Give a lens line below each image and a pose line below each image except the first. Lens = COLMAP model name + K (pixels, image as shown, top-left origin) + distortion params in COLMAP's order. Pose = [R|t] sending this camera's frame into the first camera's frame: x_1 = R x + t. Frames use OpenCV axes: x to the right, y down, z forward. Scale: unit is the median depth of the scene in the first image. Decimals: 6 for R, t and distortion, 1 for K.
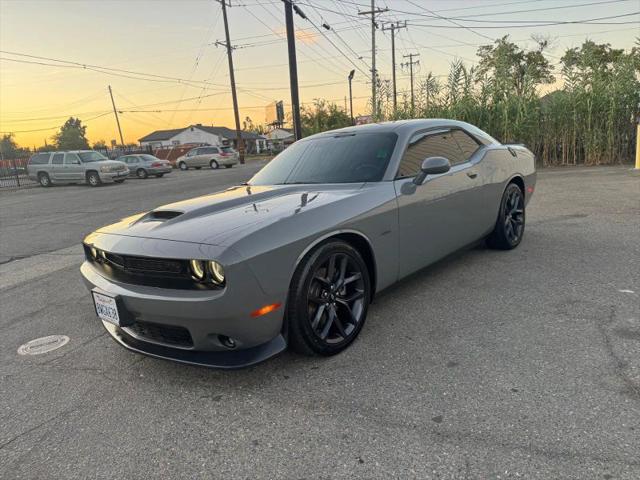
lens RADIAL K [[453.9, 0, 323.7], [0, 453.9, 238.1], [0, 0, 1]] dist [0.061504, -0.076713]
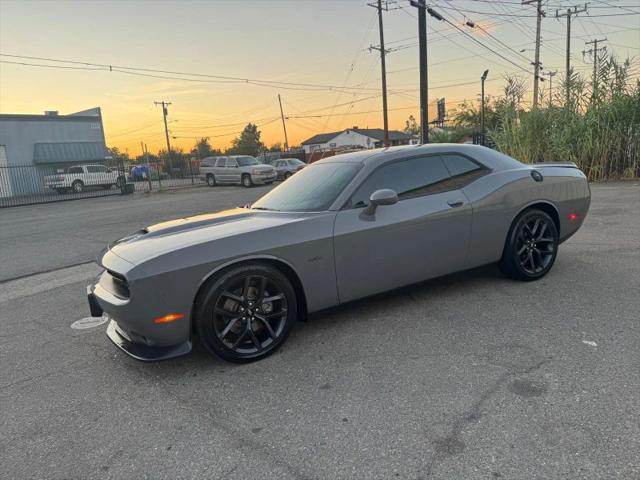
lens RADIAL K [[453.9, 0, 322.5], [0, 453.9, 242.5], [0, 0, 1]] dist [0.061504, -0.076713]
pose [[0.937574, 0.063636, -0.341914, 0.073164], [-0.059676, 0.997973, 0.022101, -0.010895], [0.342627, -0.000317, 0.939471, -0.003273]]
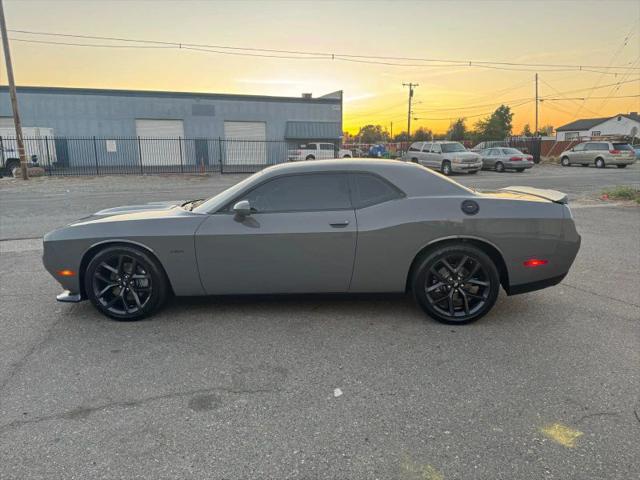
lens RADIAL K [[453.9, 0, 317.6], [0, 453.9, 245.0], [0, 0, 1]] dist [0.061504, -0.076713]
pose [[0.607557, 0.226378, -0.761333, 0.191297], [-0.189920, 0.972124, 0.137496, -0.040114], [0.771236, 0.061056, 0.633614, 0.067168]]
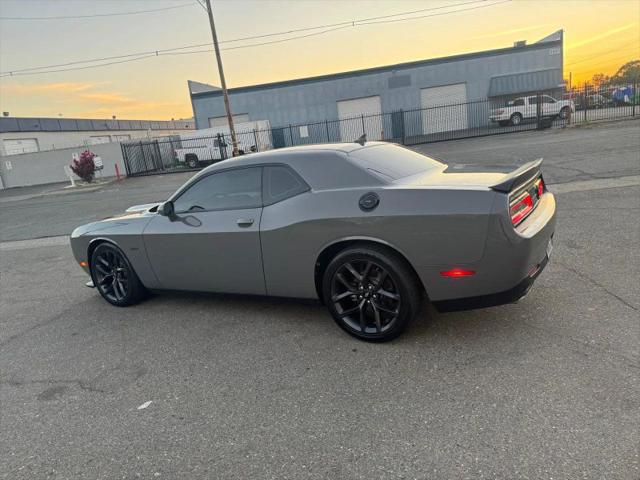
lens RADIAL K [[453.9, 0, 316.1], [0, 453.9, 240.0], [0, 0, 1]] dist [0.061504, -0.076713]
pose [[0.169882, 0.271571, -0.947306, 0.223254], [-0.079002, 0.961938, 0.261598, -0.064931], [0.982293, 0.030398, 0.184871, 0.180268]]
